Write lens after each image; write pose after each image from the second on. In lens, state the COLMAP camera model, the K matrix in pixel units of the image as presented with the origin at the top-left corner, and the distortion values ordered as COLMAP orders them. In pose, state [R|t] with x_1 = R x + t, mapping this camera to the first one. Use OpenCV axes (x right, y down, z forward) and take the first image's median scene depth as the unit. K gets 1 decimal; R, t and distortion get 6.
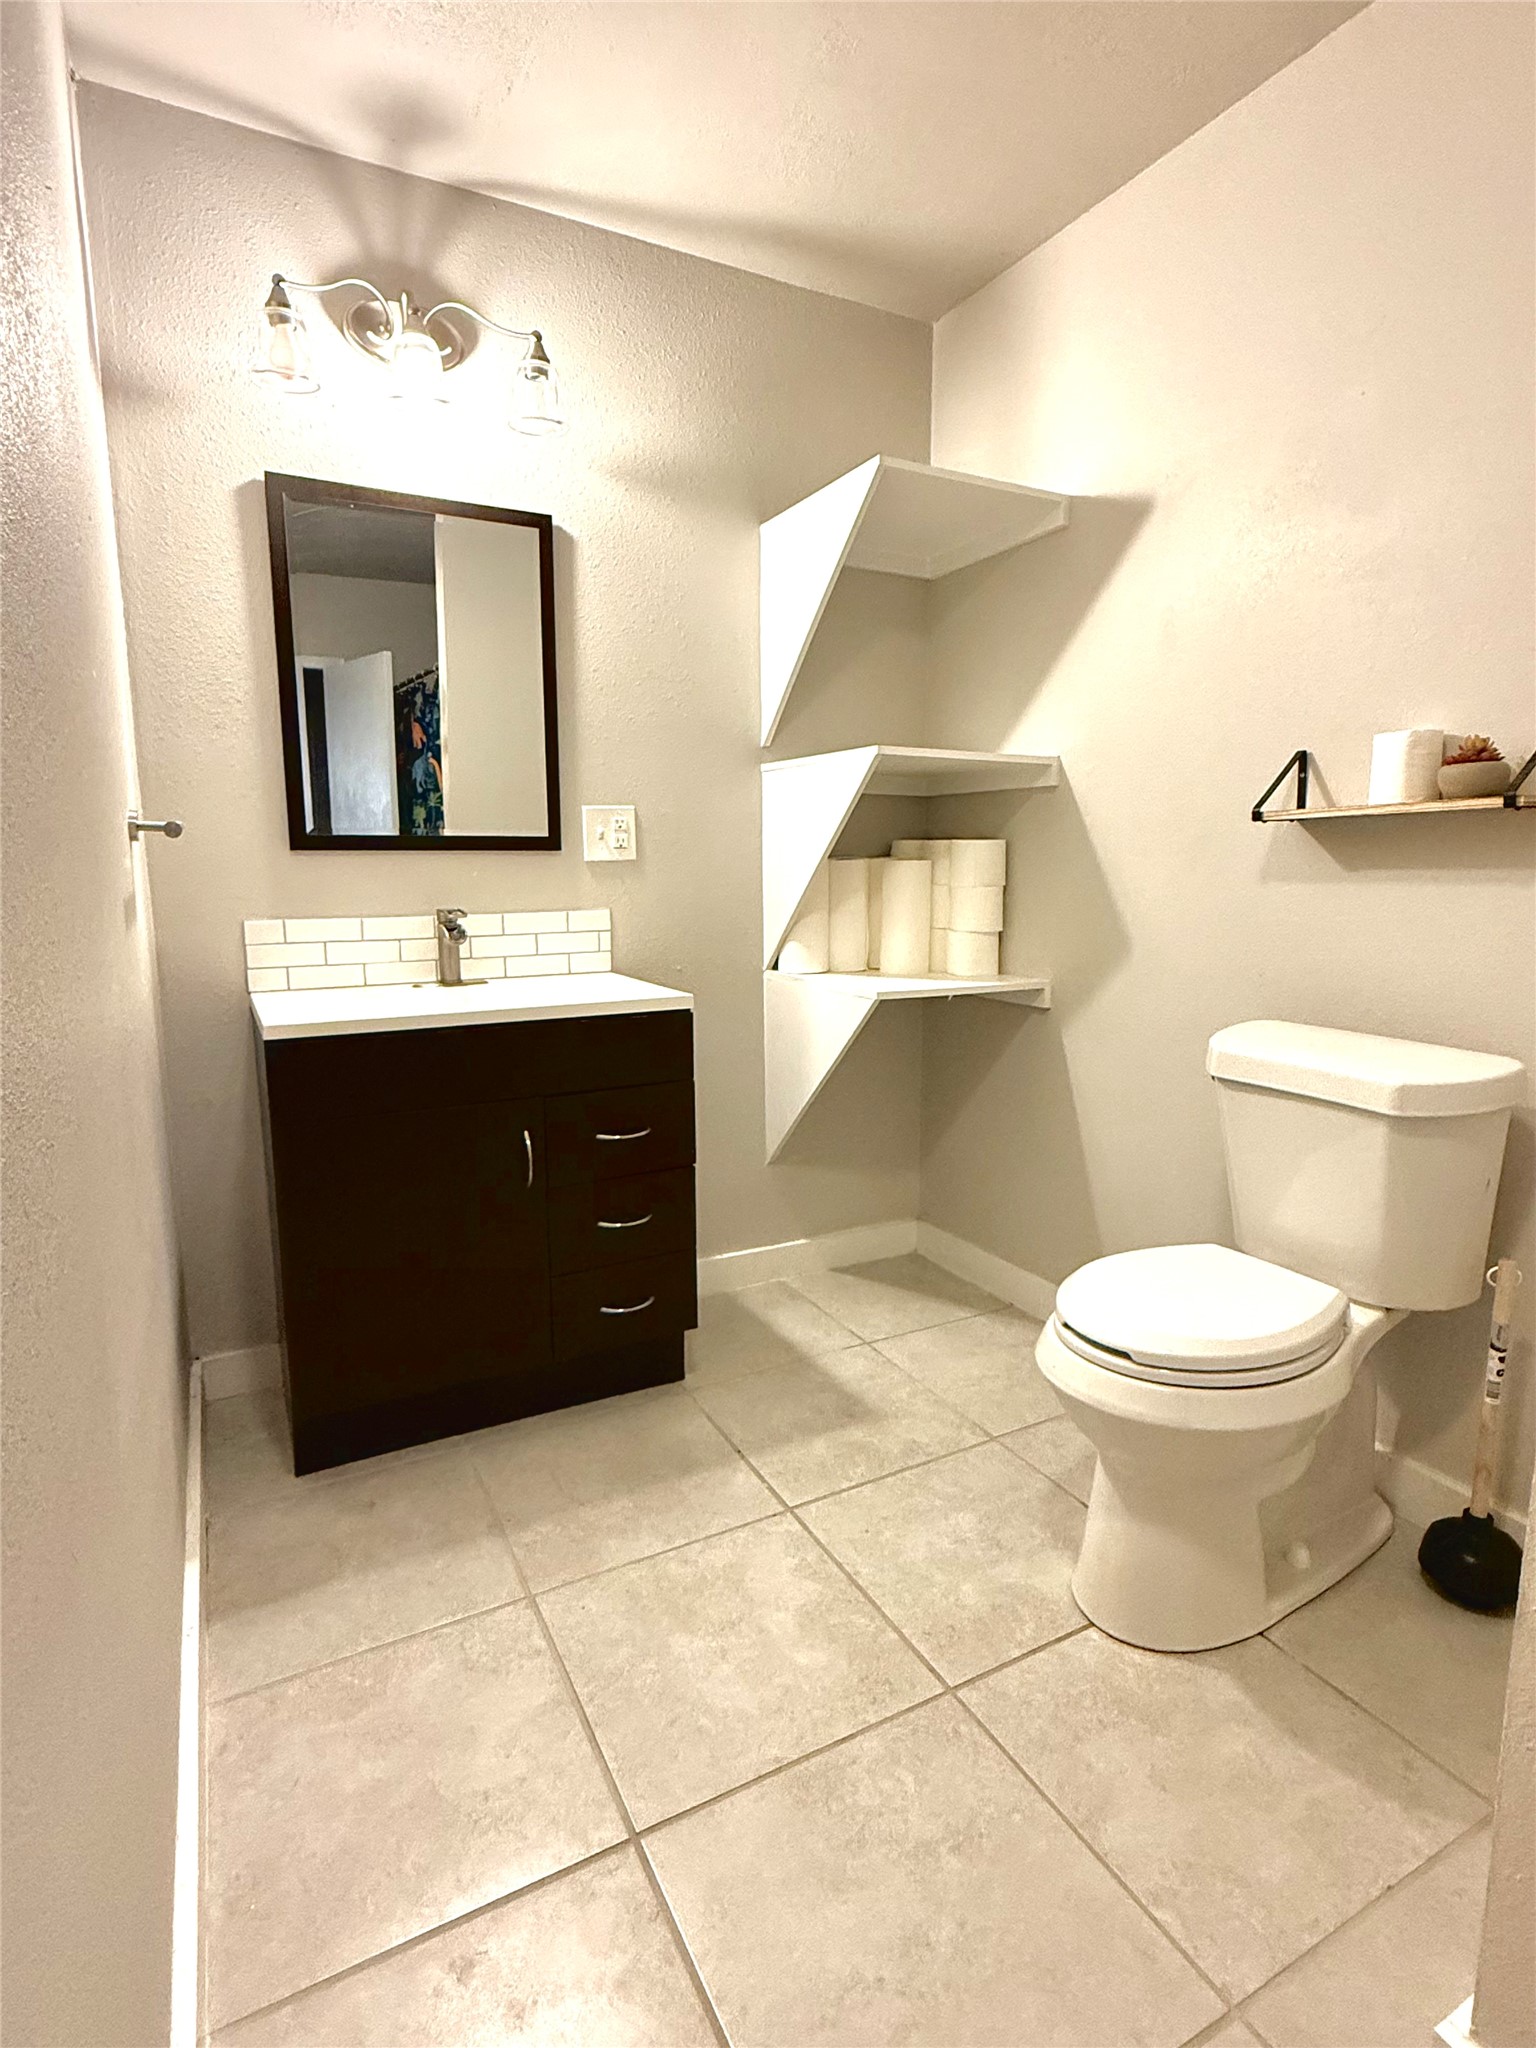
lens RADIAL K [[1057.9, 0, 768.0], [0, 1057.9, 1024.0], [0, 0, 1]] dist [-0.002307, 0.000460]
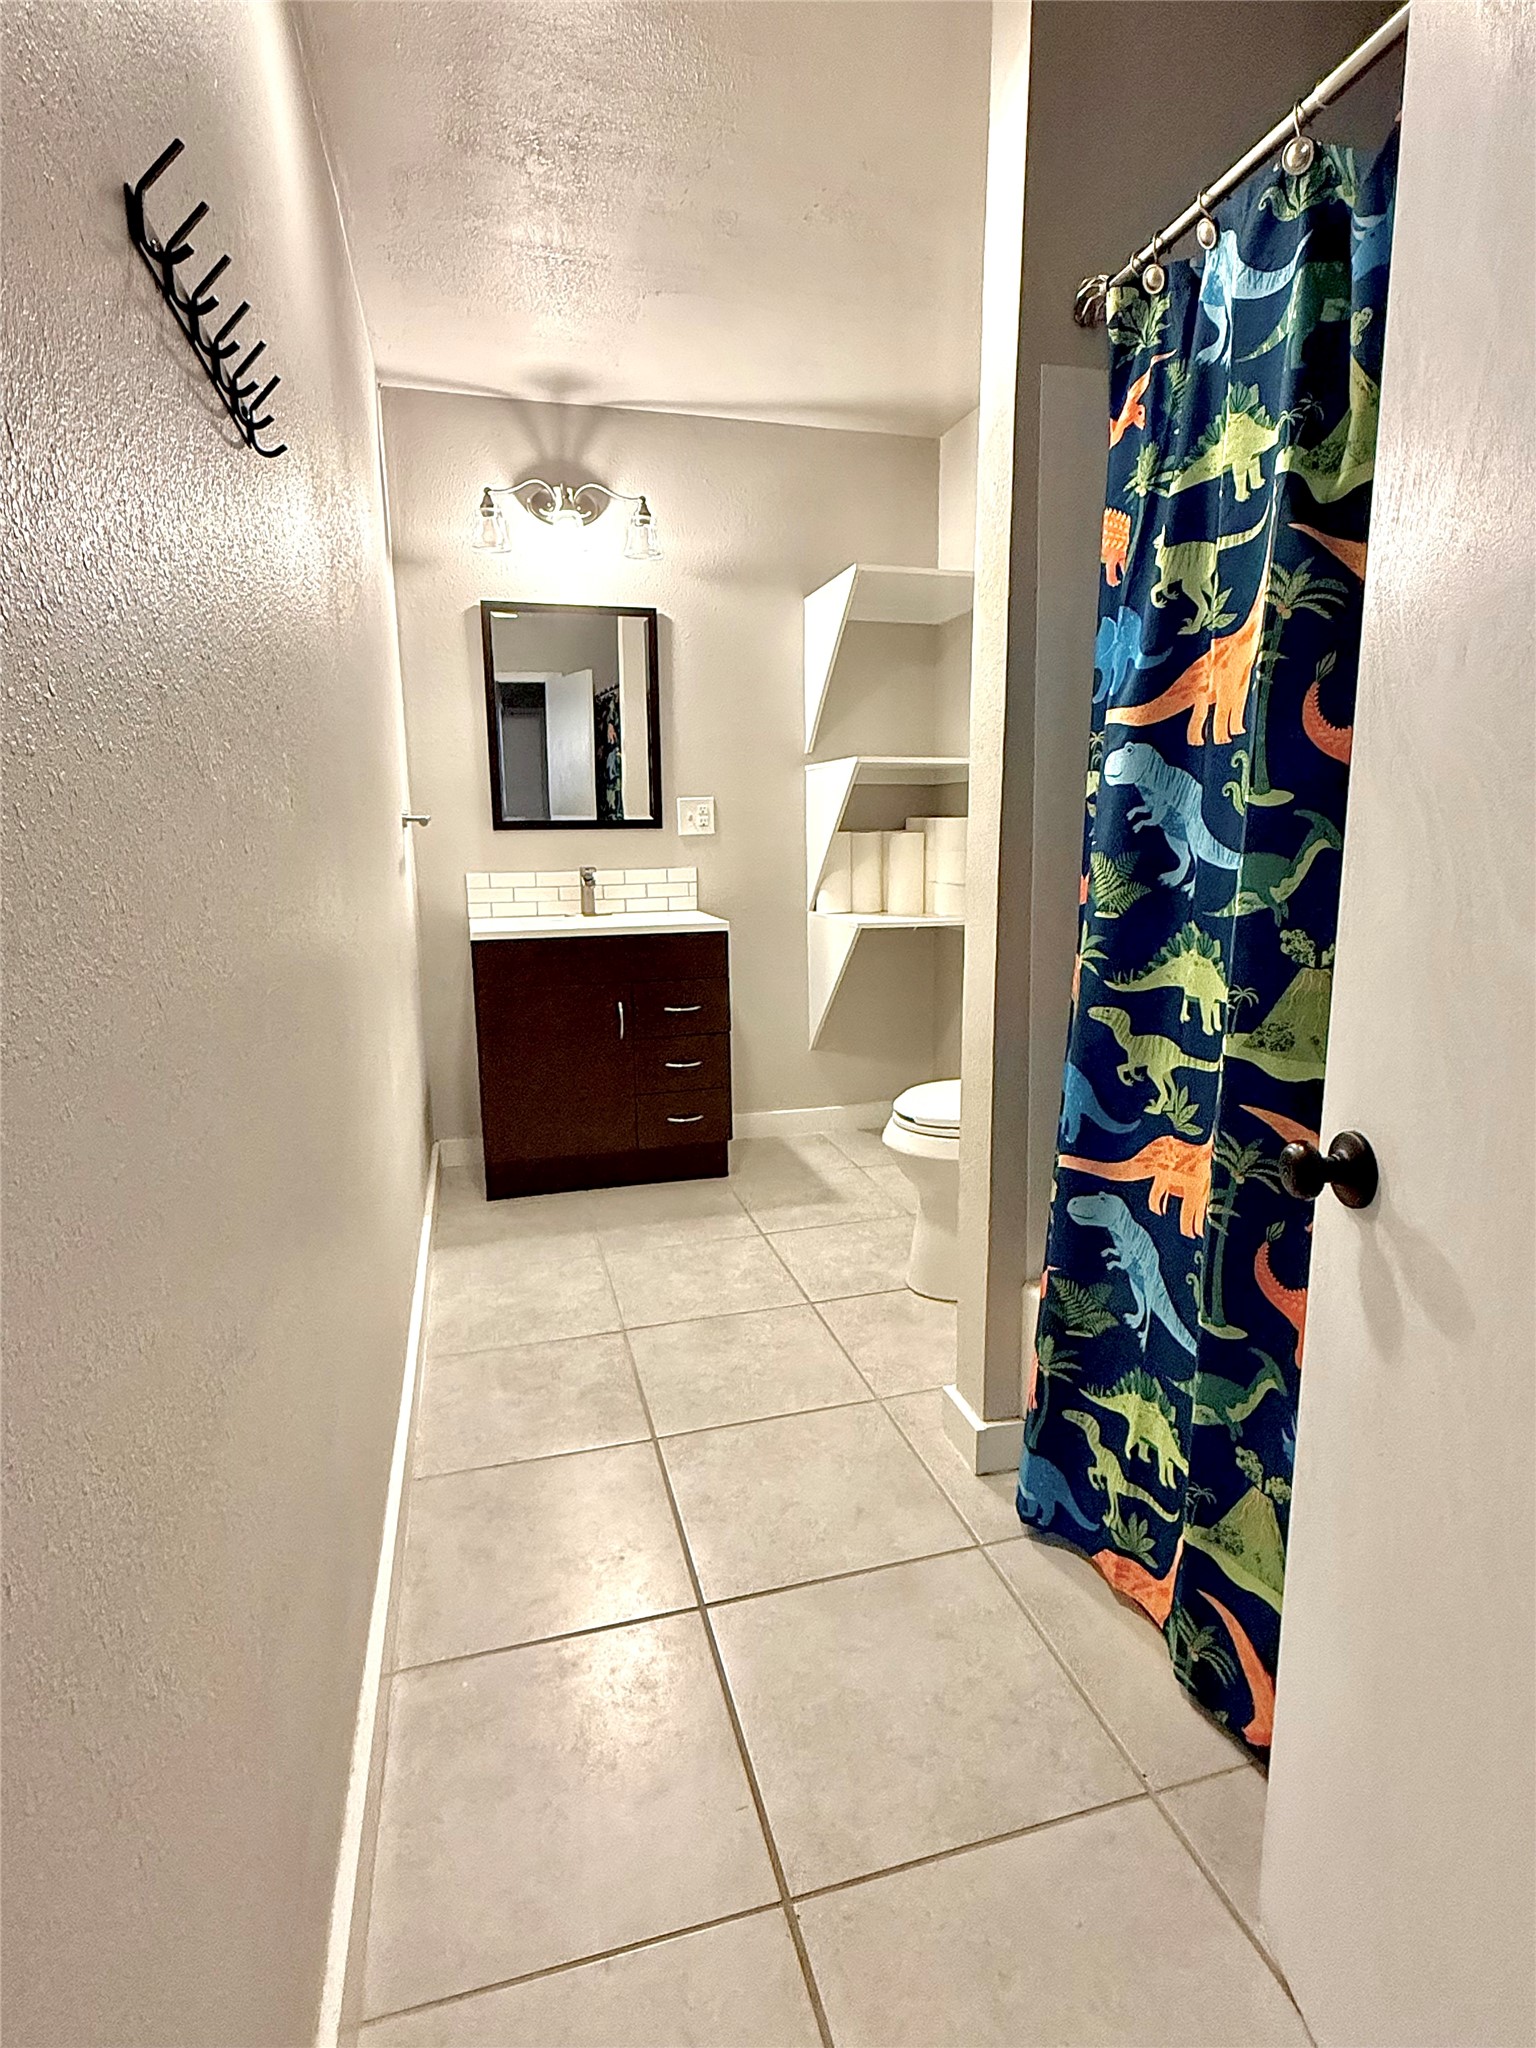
lens RADIAL K [[1057.9, 0, 768.0], [0, 1057.9, 1024.0], [0, 0, 1]] dist [-0.002307, 0.000460]
pose [[0.976922, 0.031398, -0.211276, 0.314828], [-0.024683, 0.999105, 0.034350, 0.066921], [0.212165, -0.028342, 0.976823, -0.508165]]
